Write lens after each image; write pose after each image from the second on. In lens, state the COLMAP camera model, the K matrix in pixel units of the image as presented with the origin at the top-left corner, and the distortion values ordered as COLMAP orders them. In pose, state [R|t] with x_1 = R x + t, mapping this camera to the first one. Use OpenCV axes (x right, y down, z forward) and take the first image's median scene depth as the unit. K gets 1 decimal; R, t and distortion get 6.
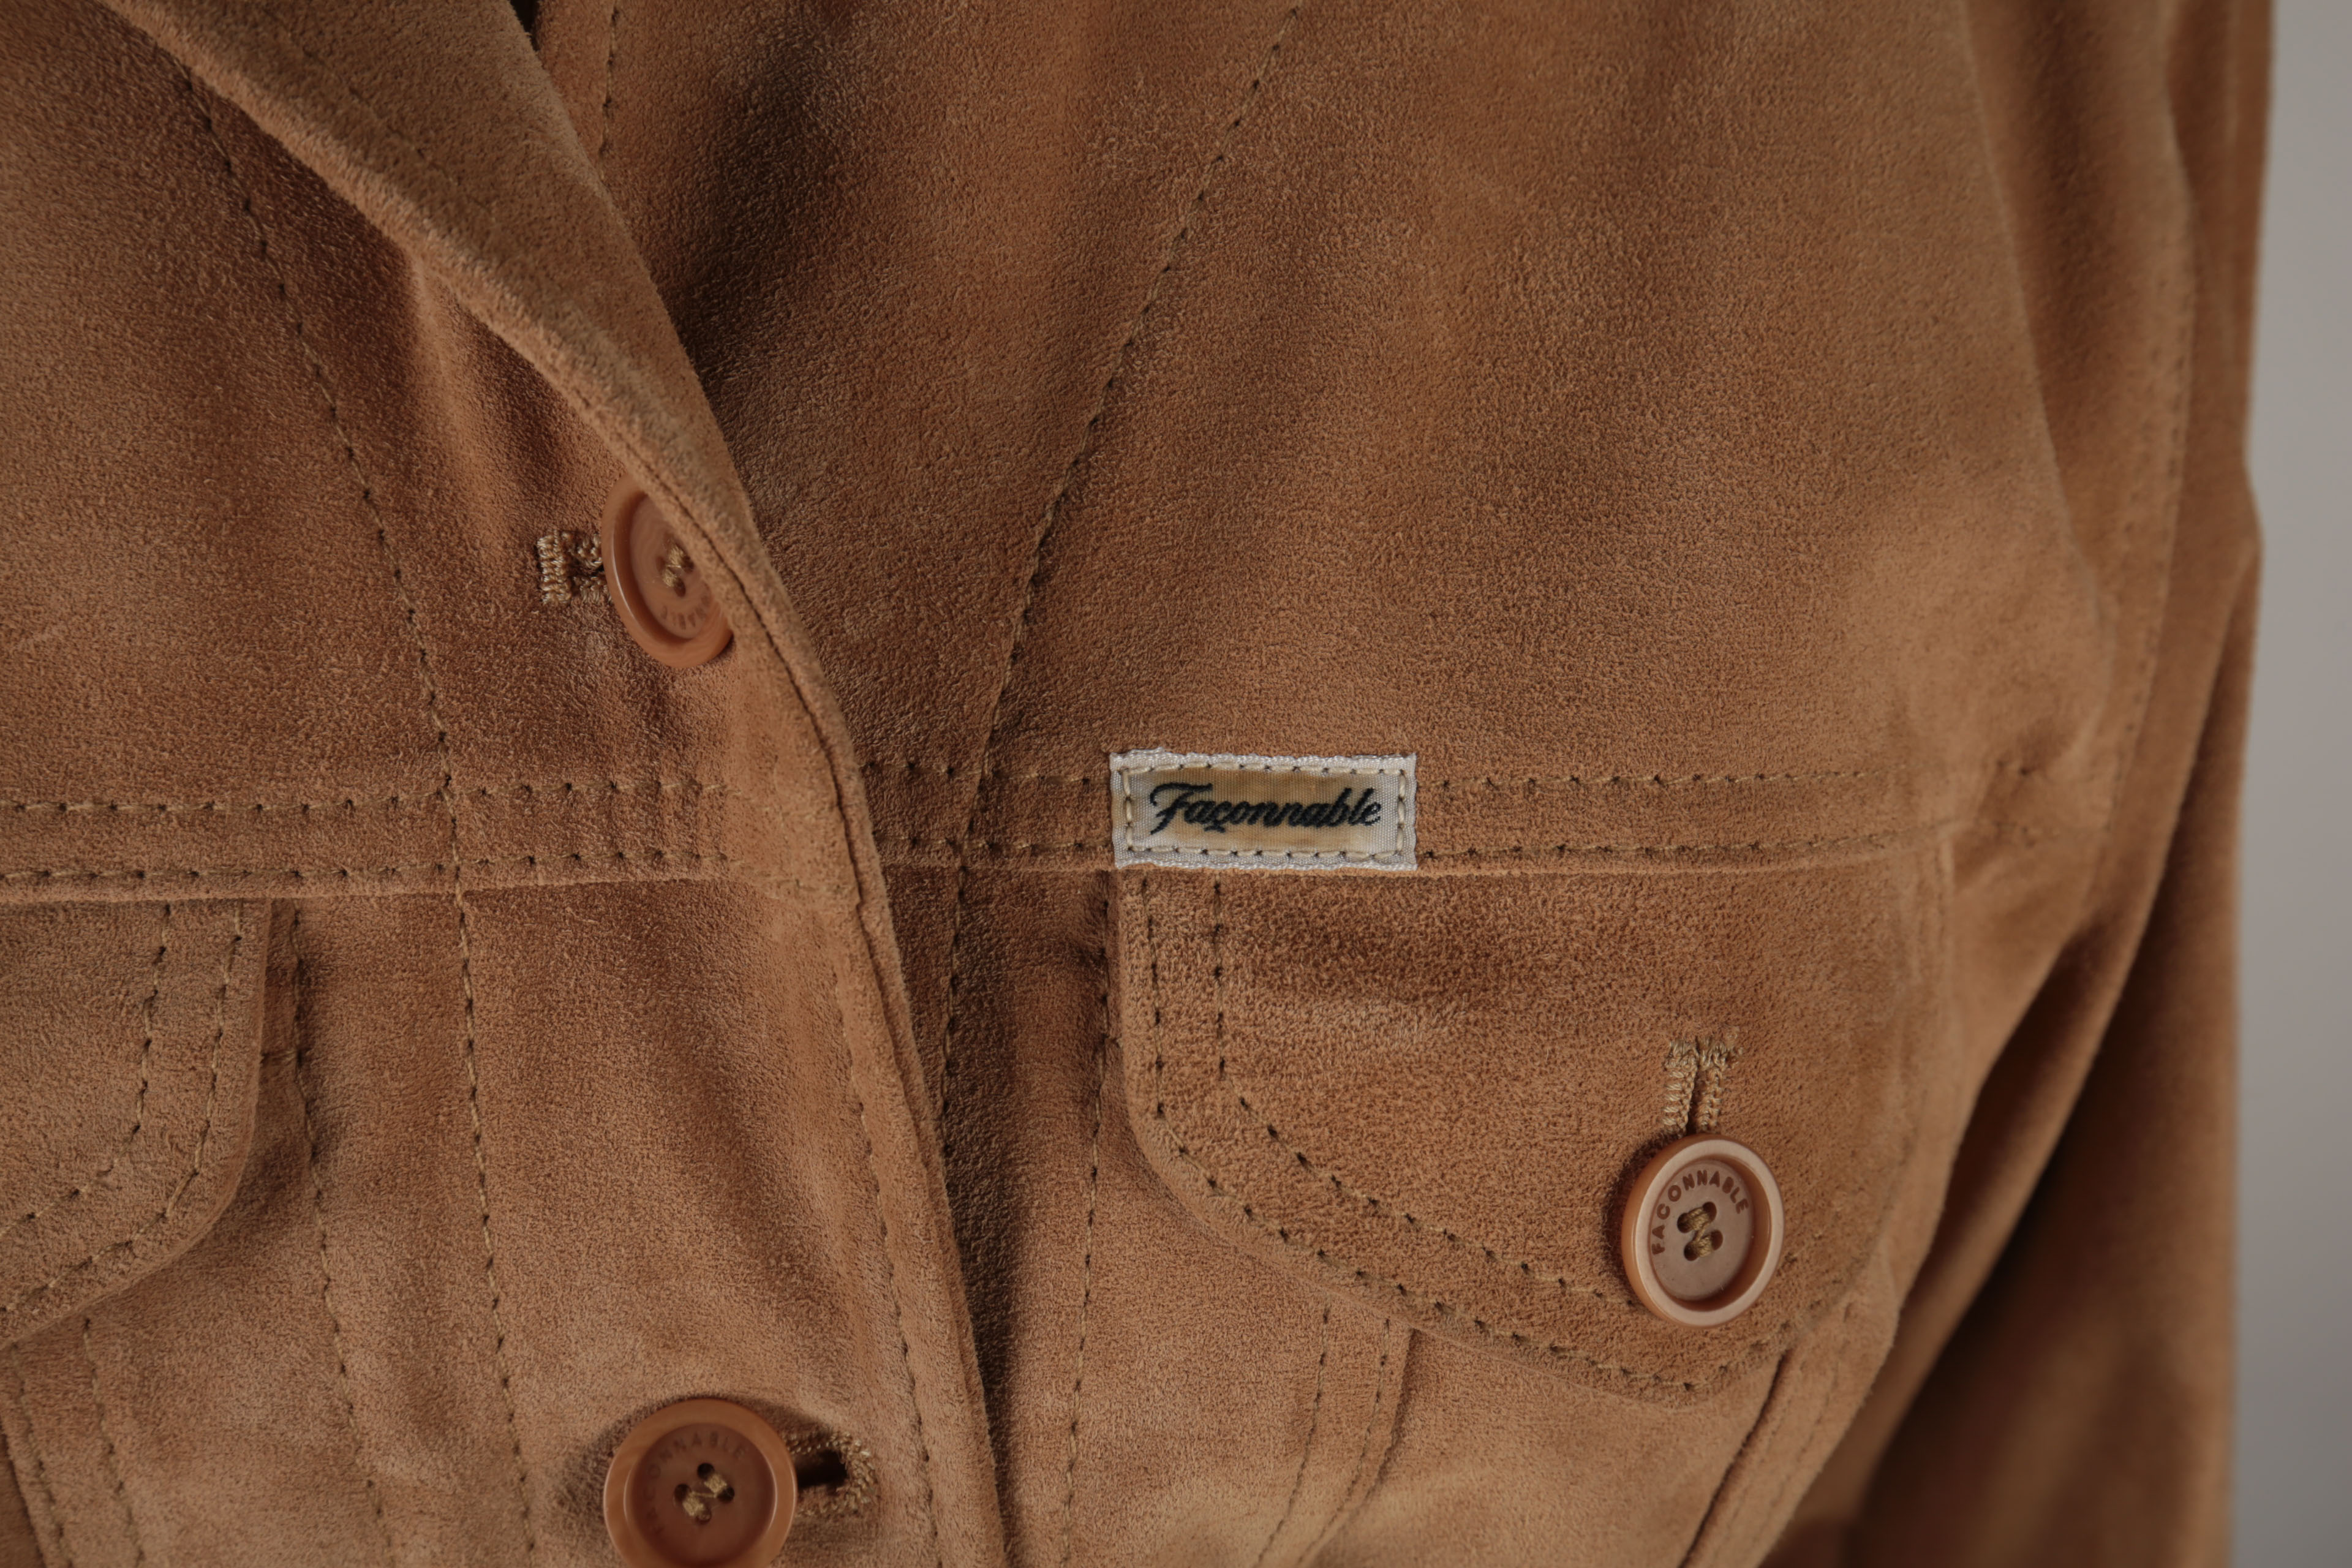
lens RADIAL K [[2306.6, 0, 1180.9], [0, 2306.6, 806.7], [0, 0, 1]] dist [0.027114, 0.004502]
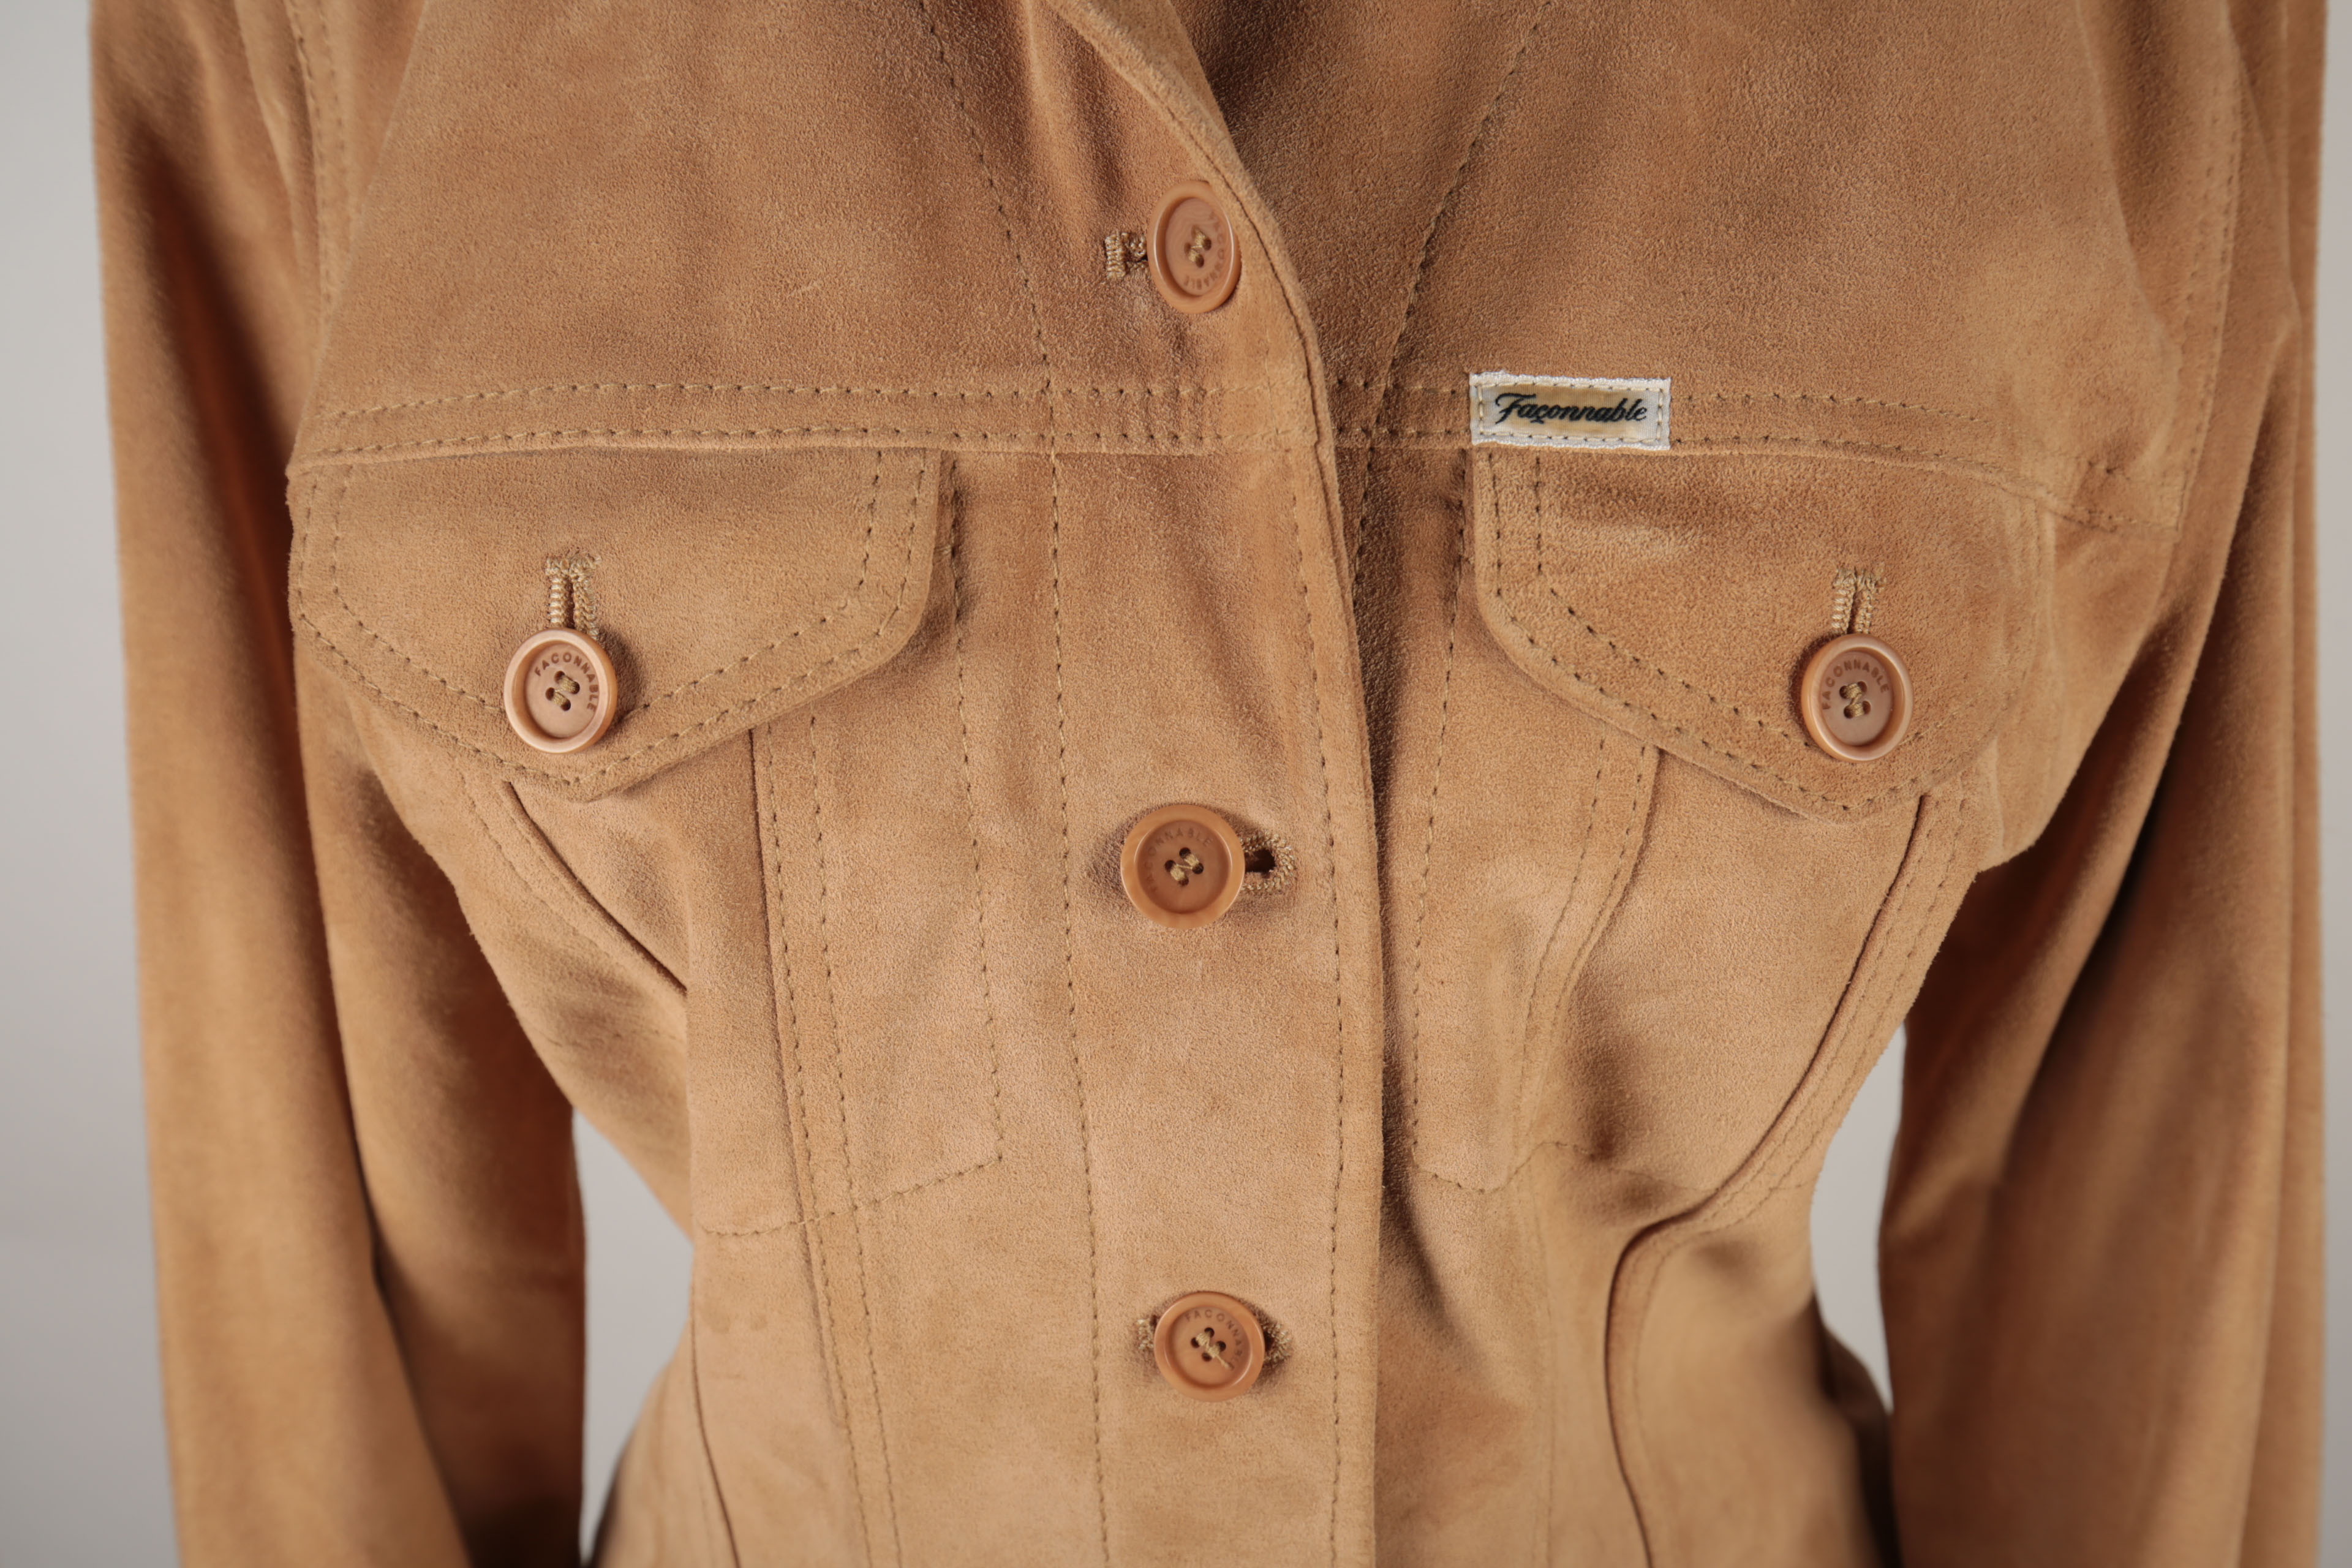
lens RADIAL K [[2309.6, 0, 1176.0], [0, 2309.6, 784.0], [0, 0, 1]] dist [0.032223, 0.009080]
pose [[0.995664, 0.027479, -0.088875, -0.080785], [-0.032138, 0.998160, -0.051423, 0.334981], [0.087298, 0.054056, 0.994715, -0.541126]]
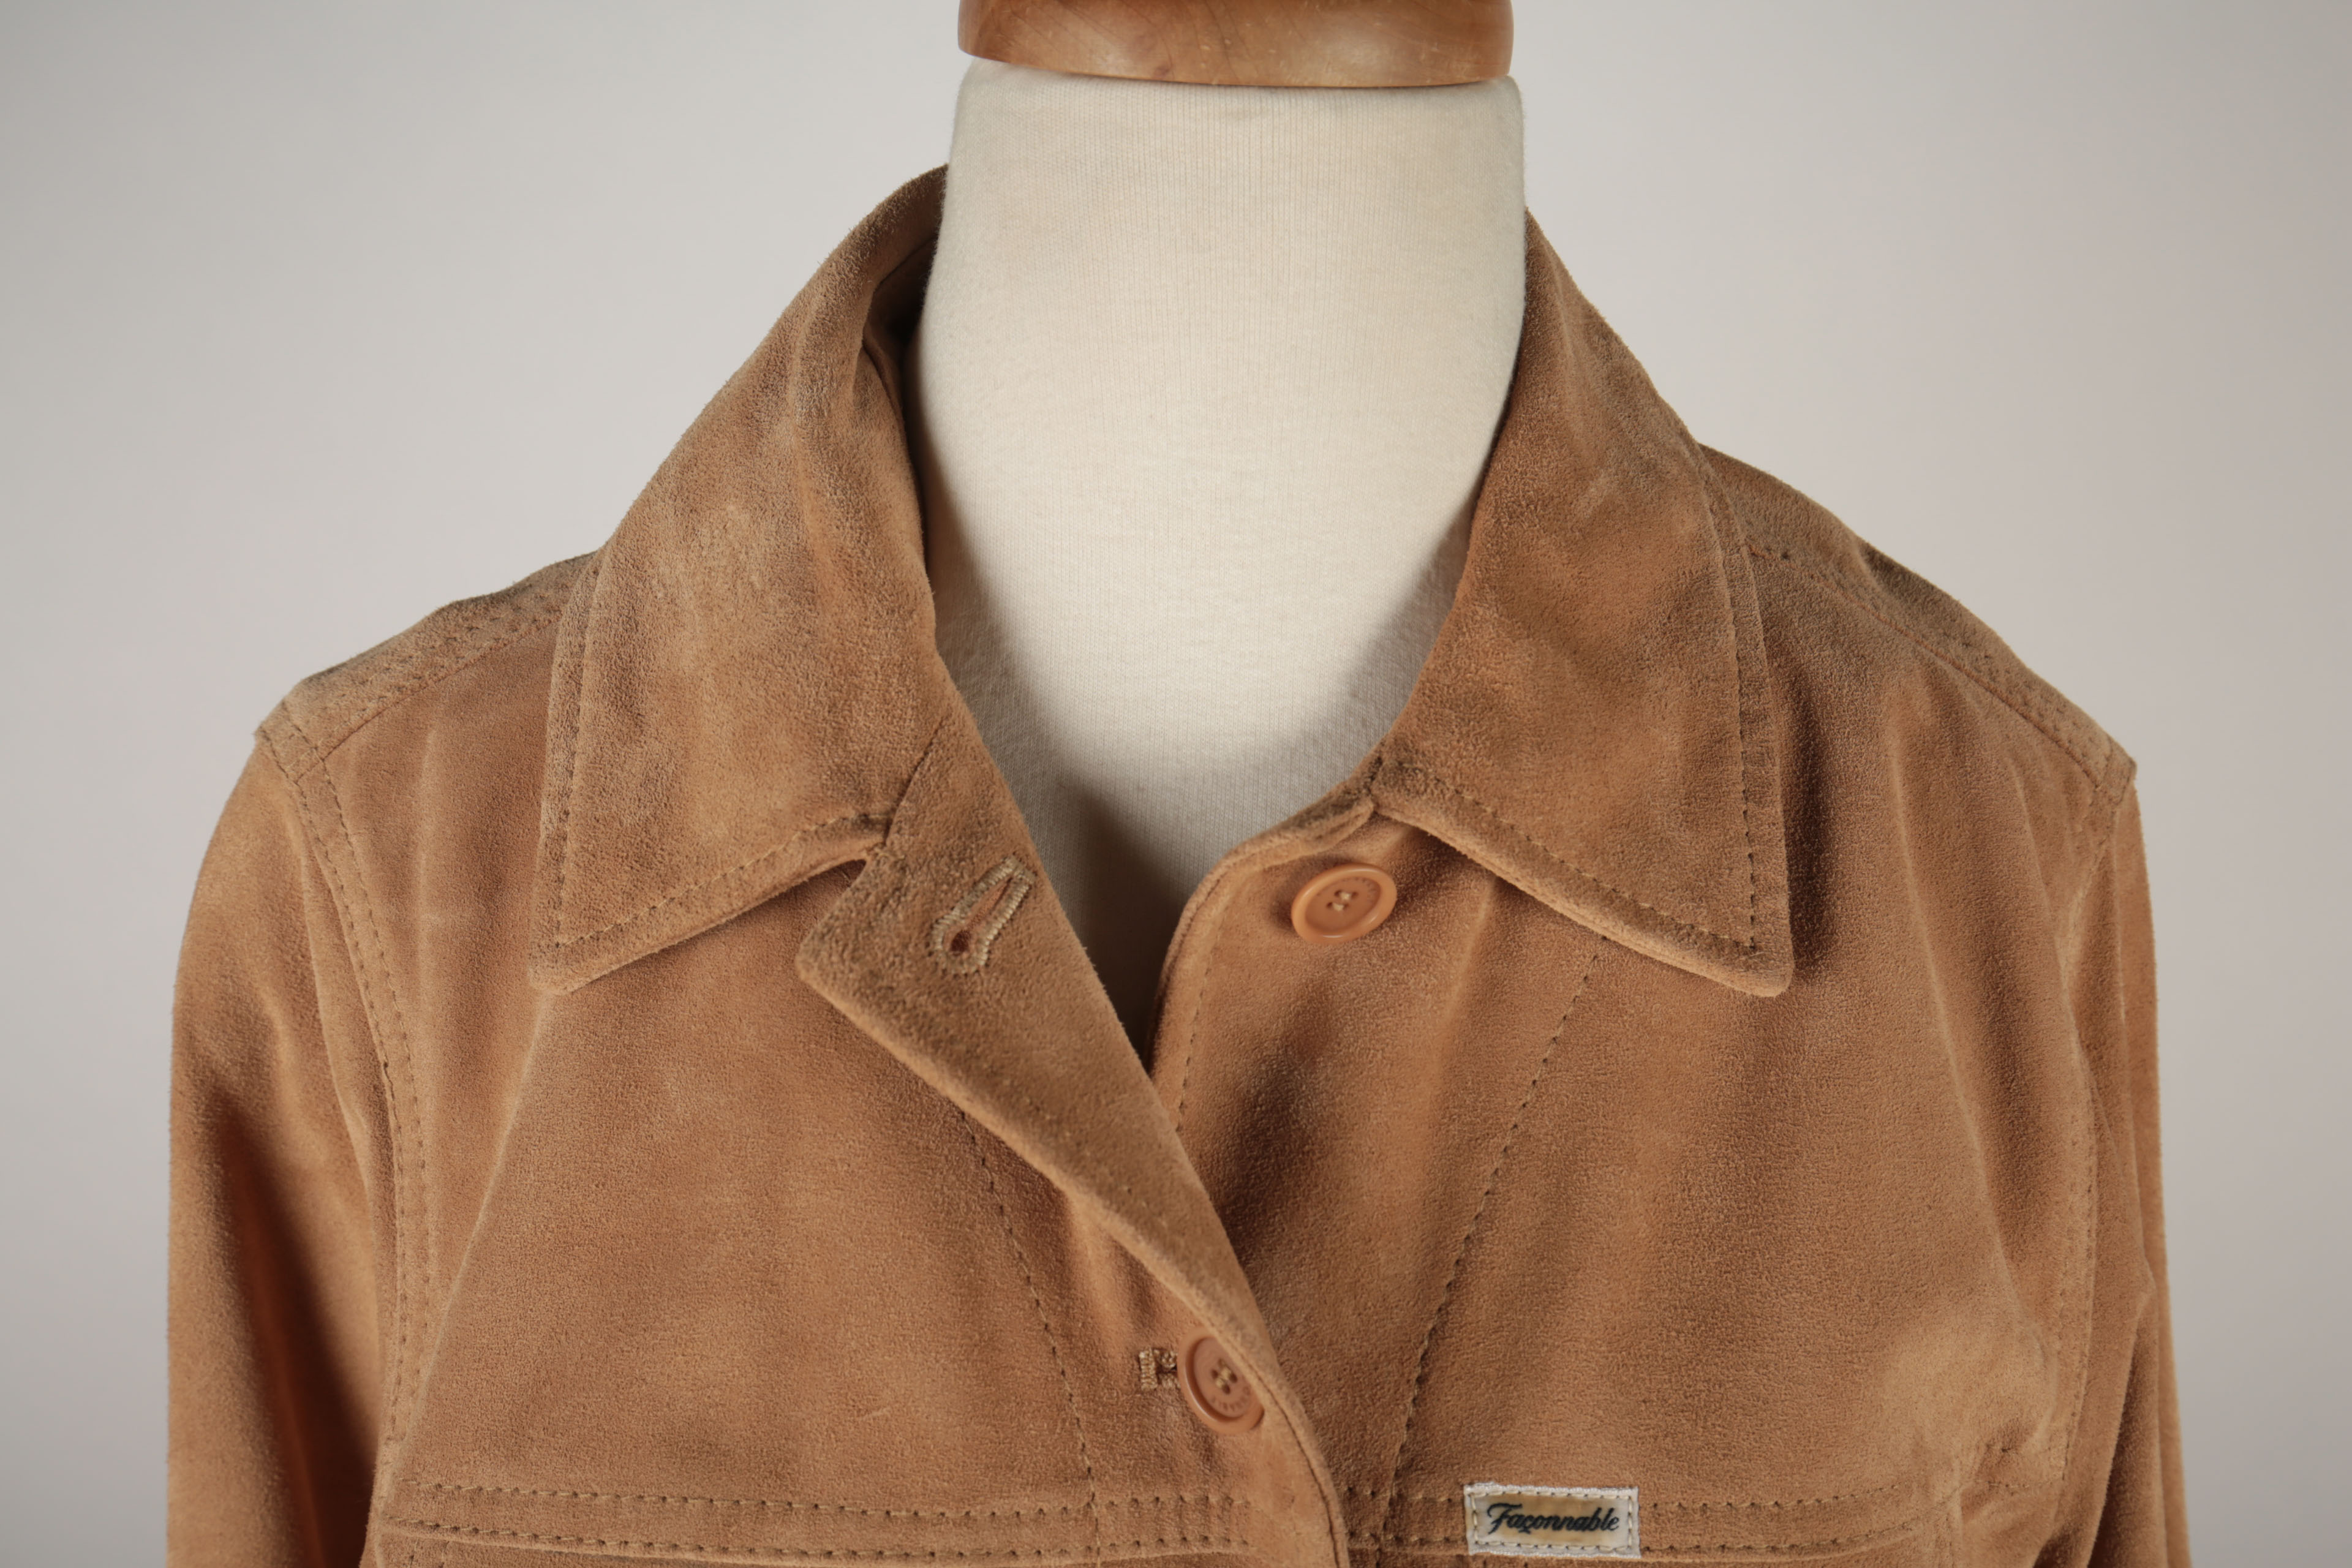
lens RADIAL K [[2309.6, 0, 1176.0], [0, 2309.6, 784.0], [0, 0, 1]] dist [0.032223, 0.009080]
pose [[0.999558, 0.007320, -0.028823, -0.202267], [-0.011469, 0.989137, -0.146546, -0.289164], [0.027437, 0.146812, 0.988784, -0.833728]]
